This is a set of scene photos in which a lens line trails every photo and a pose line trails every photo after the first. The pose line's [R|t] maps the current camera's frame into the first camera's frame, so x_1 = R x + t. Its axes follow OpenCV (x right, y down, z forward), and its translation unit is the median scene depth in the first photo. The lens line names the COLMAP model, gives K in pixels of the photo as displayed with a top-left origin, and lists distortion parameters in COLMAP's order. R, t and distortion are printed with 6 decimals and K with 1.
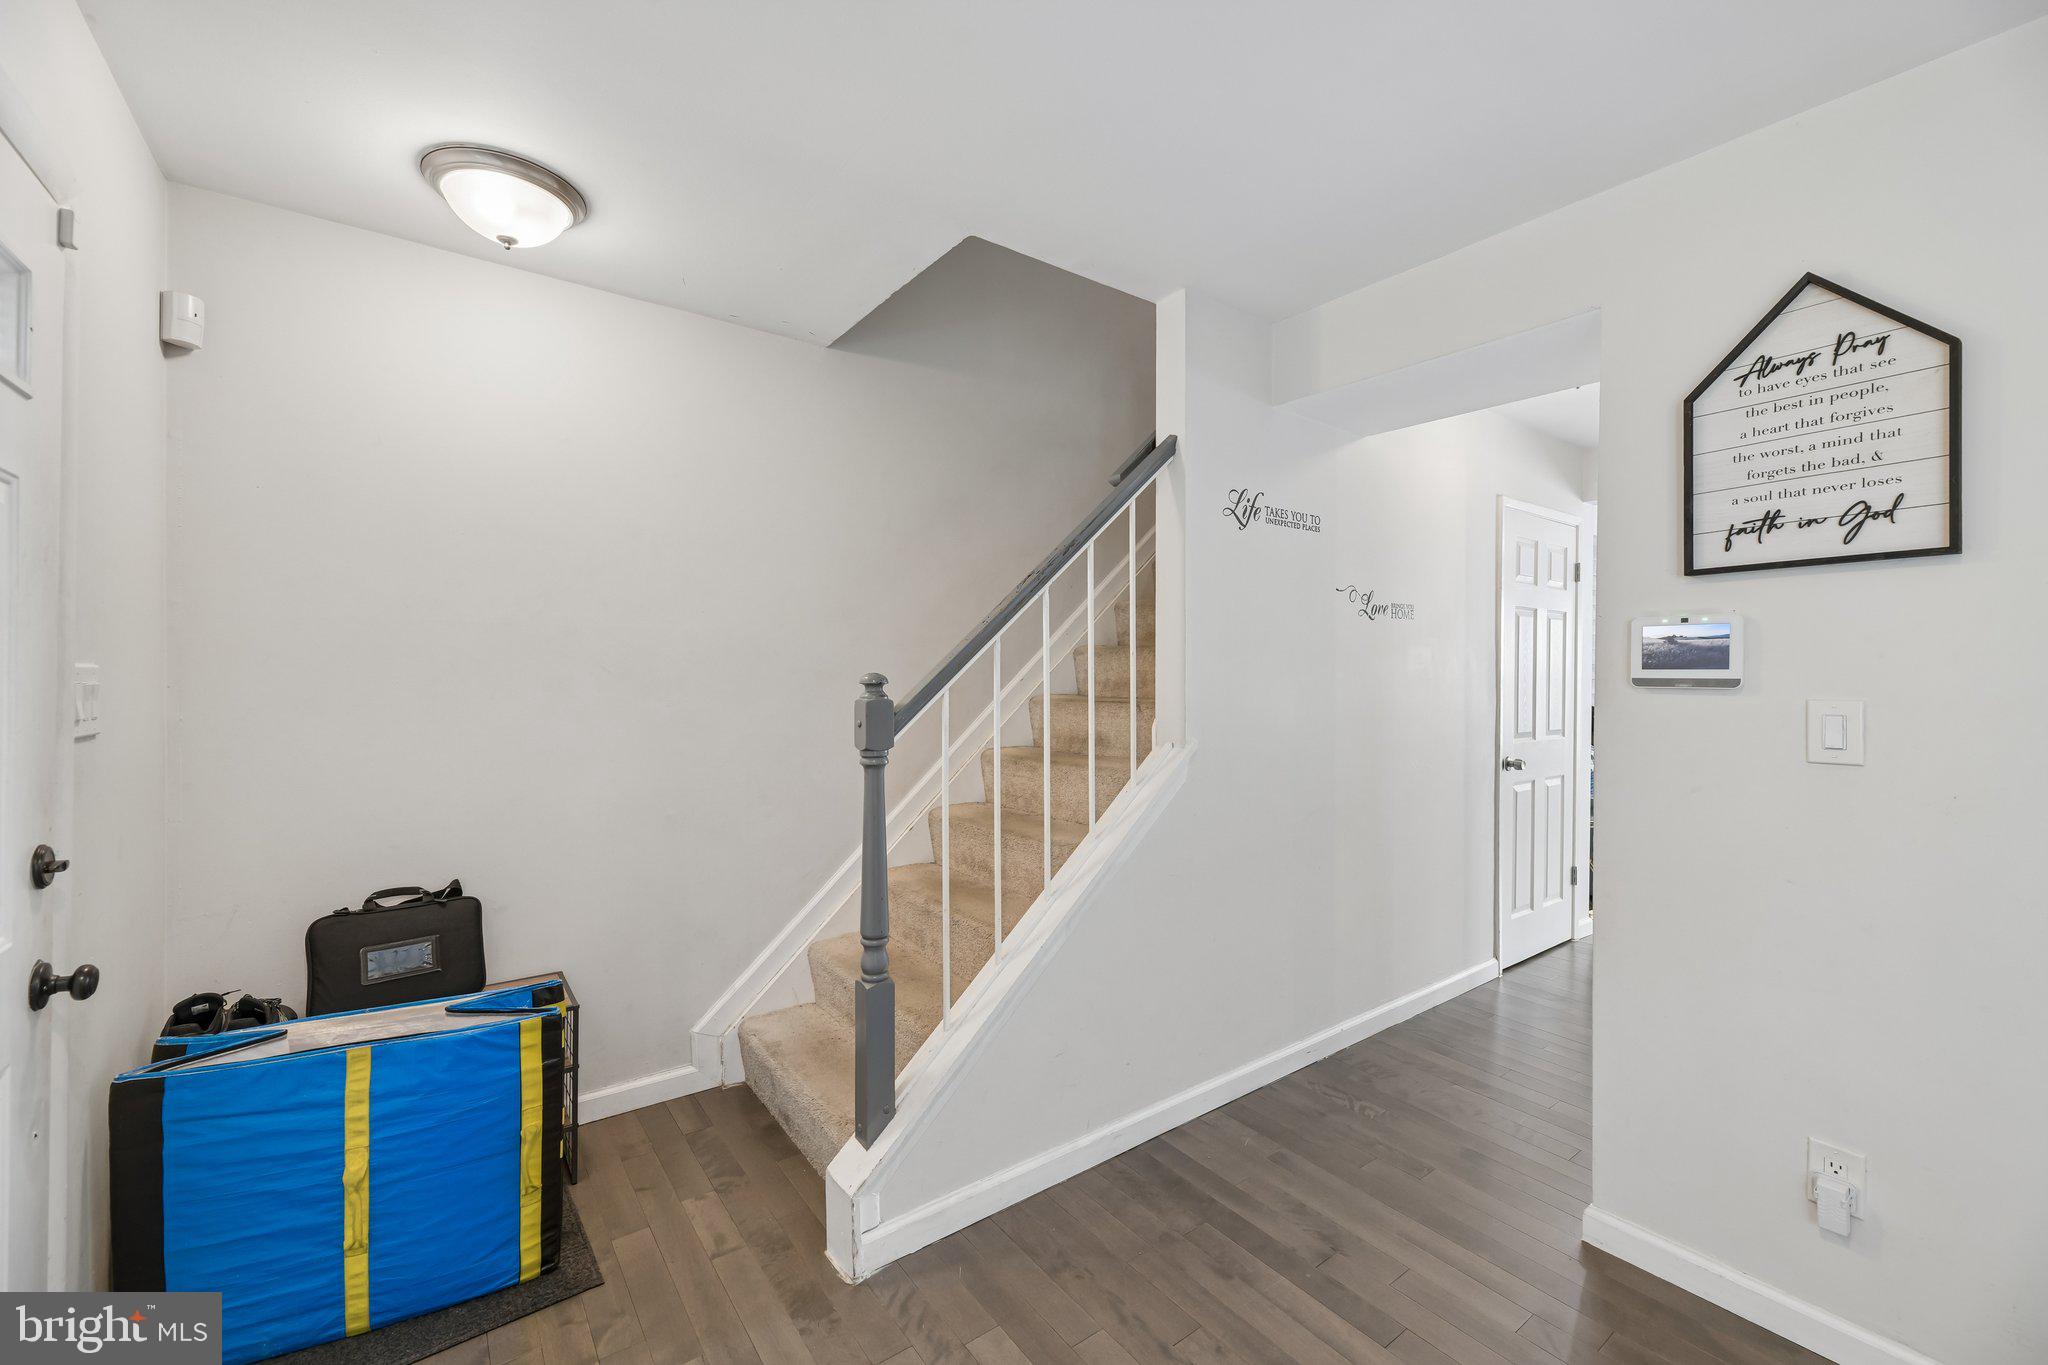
lens RADIAL K [[821.9, 0, 1032.7], [0, 821.9, 685.7], [0, 0, 1]] dist [0.007615, -0.000010]
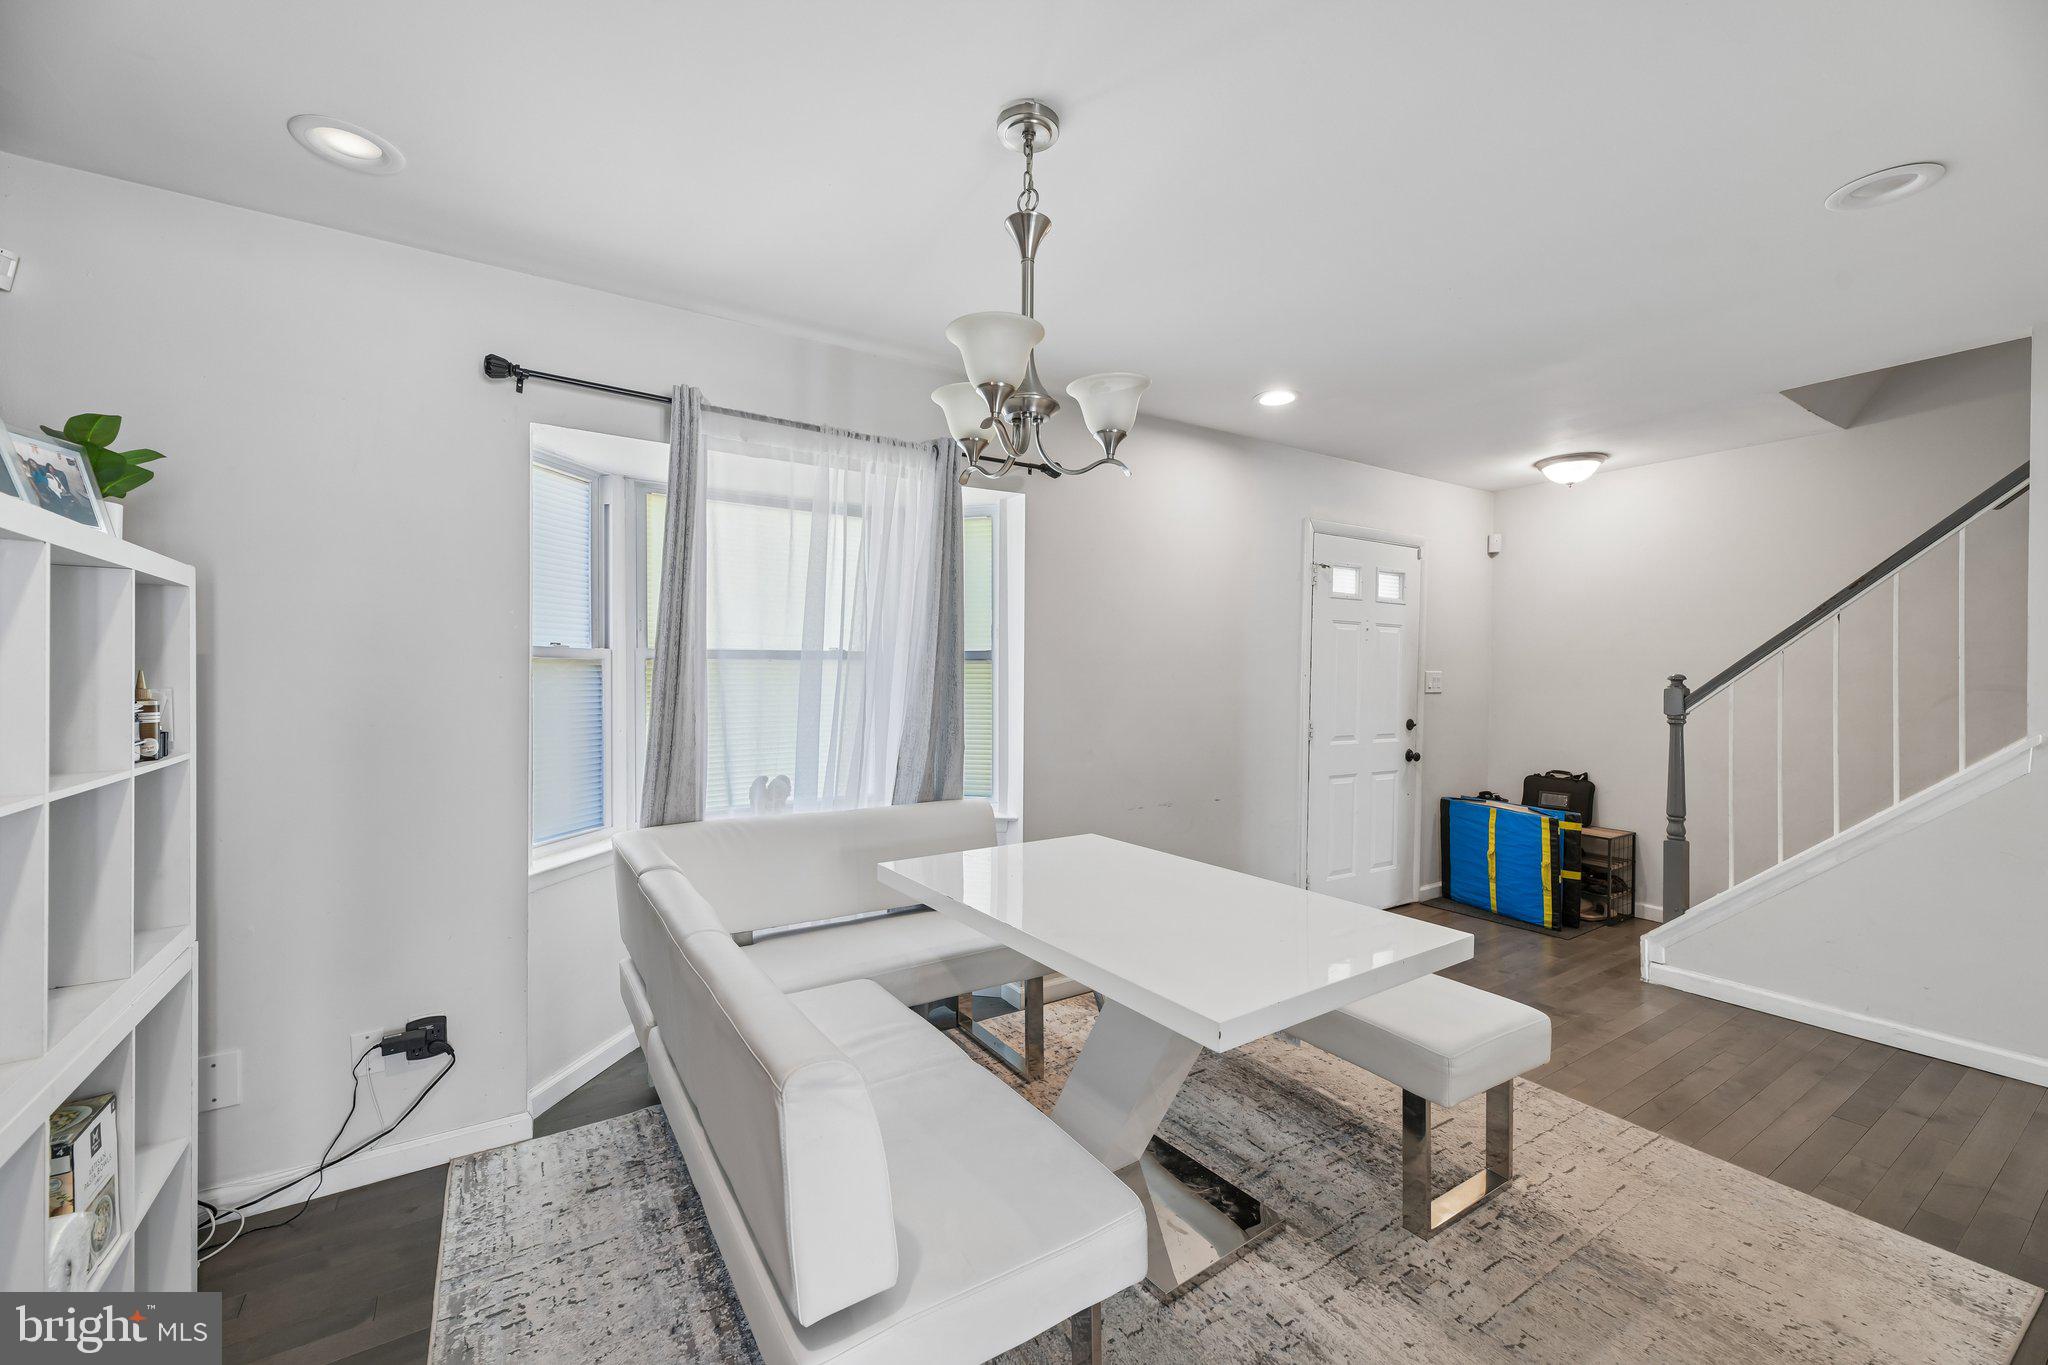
lens RADIAL K [[821.9, 0, 1032.7], [0, 821.9, 685.7], [0, 0, 1]] dist [0.007615, -0.000010]
pose [[-0.058813, 0.012099, -0.998196, 1.903934], [-0.015160, 0.999800, 0.013012, 0.010600], [0.998154, 0.015898, -0.058618, -0.367738]]
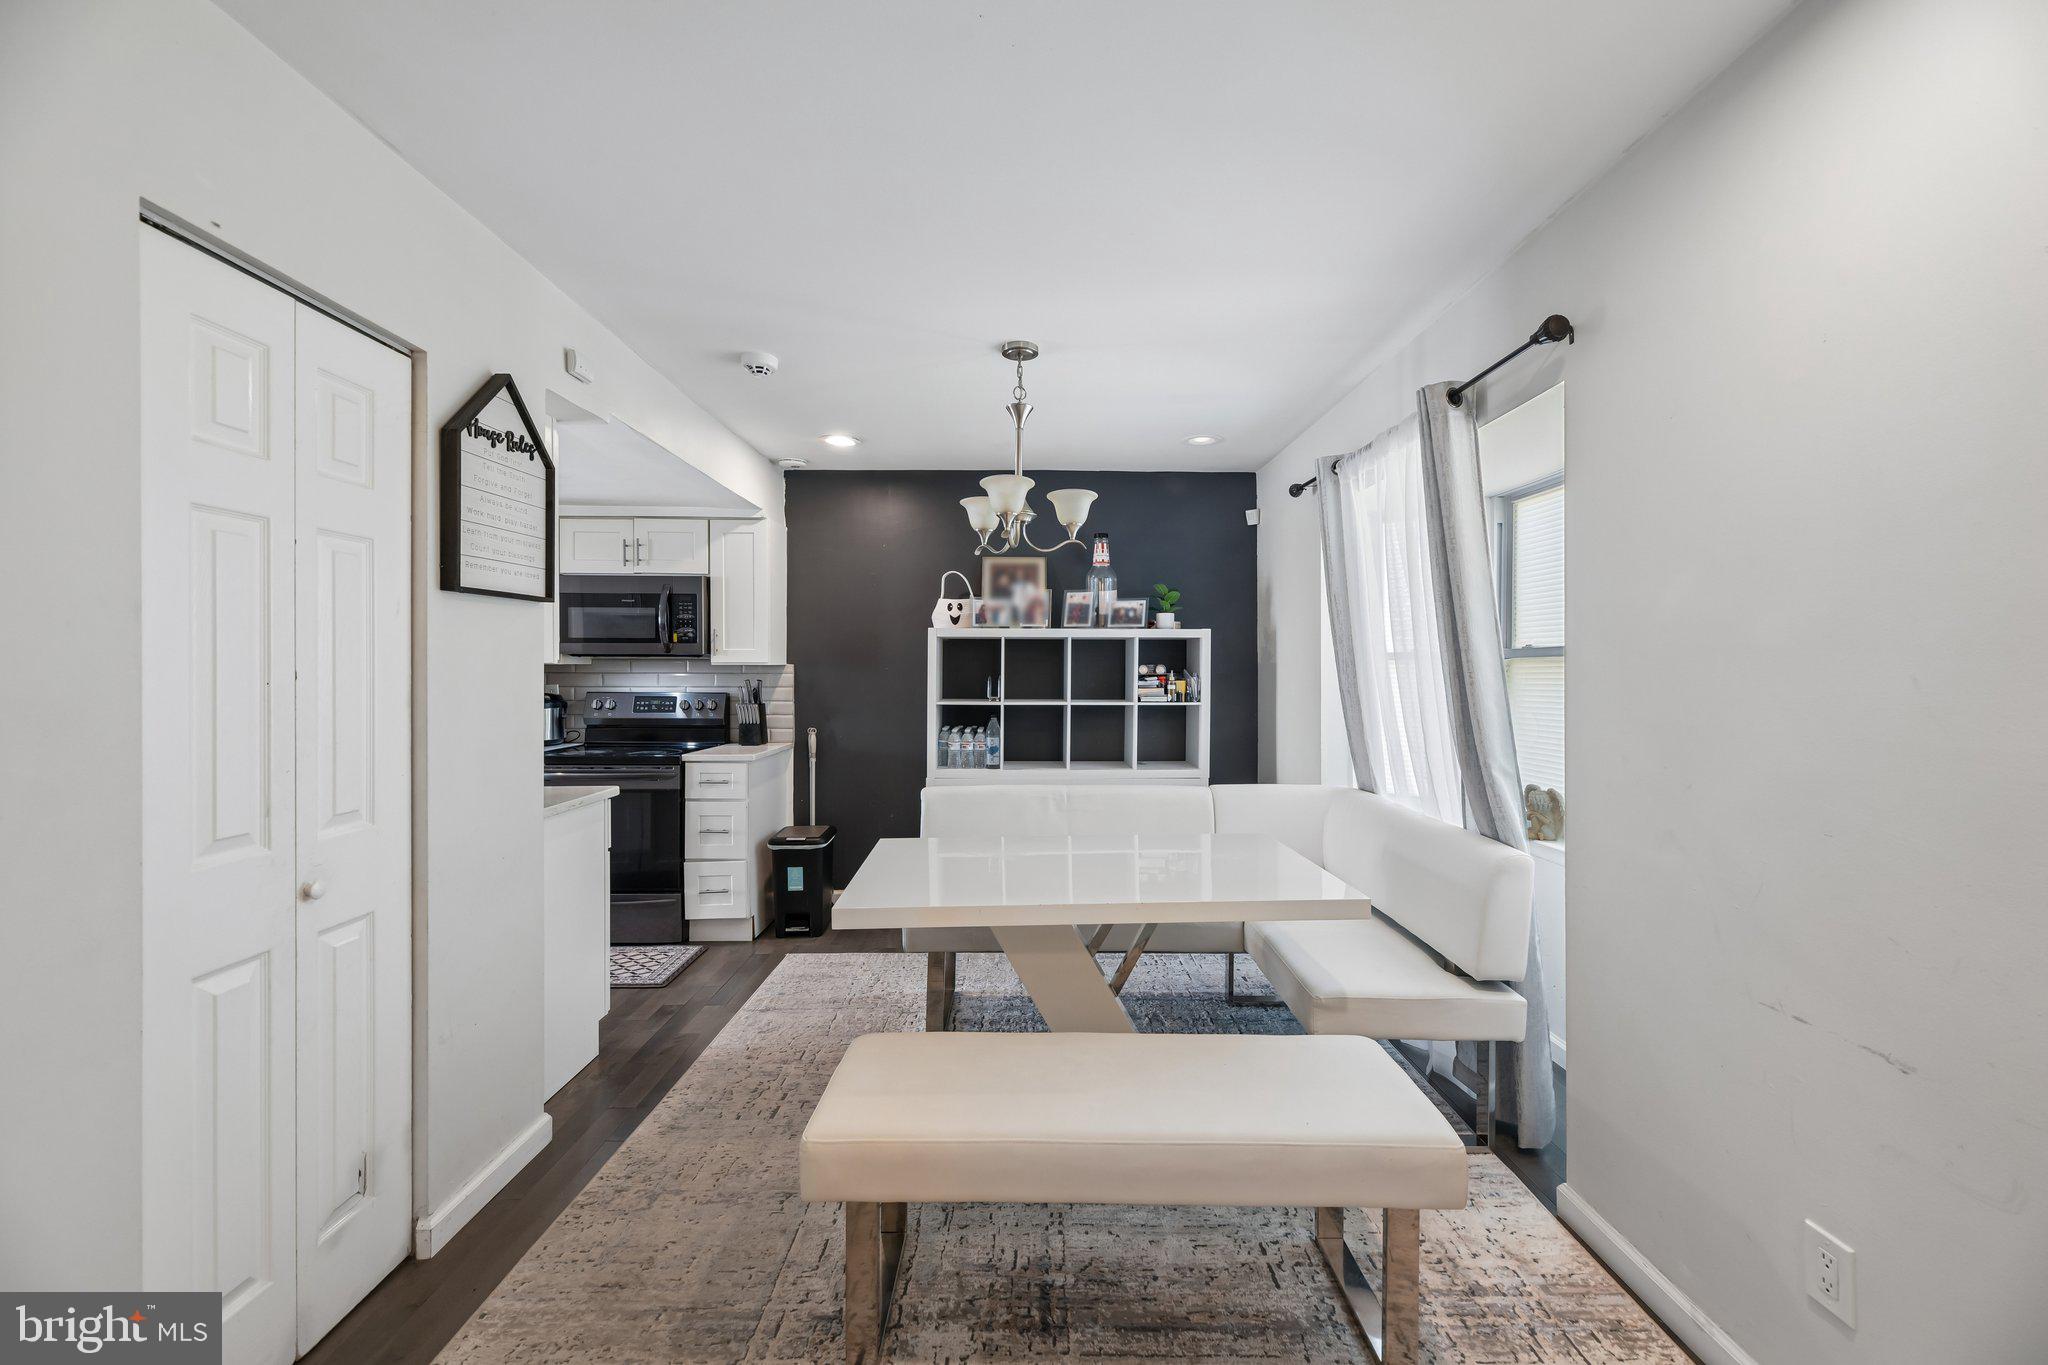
lens RADIAL K [[826.7, 0, 1031.7], [0, 826.7, 673.9], [0, 0, 1]] dist [0.007838, -0.000455]
pose [[-0.804241, -0.006561, 0.594267, -0.038219], [0.005127, 0.999825, 0.017977, -0.014548], [-0.594281, 0.017505, -0.804067, 0.867512]]
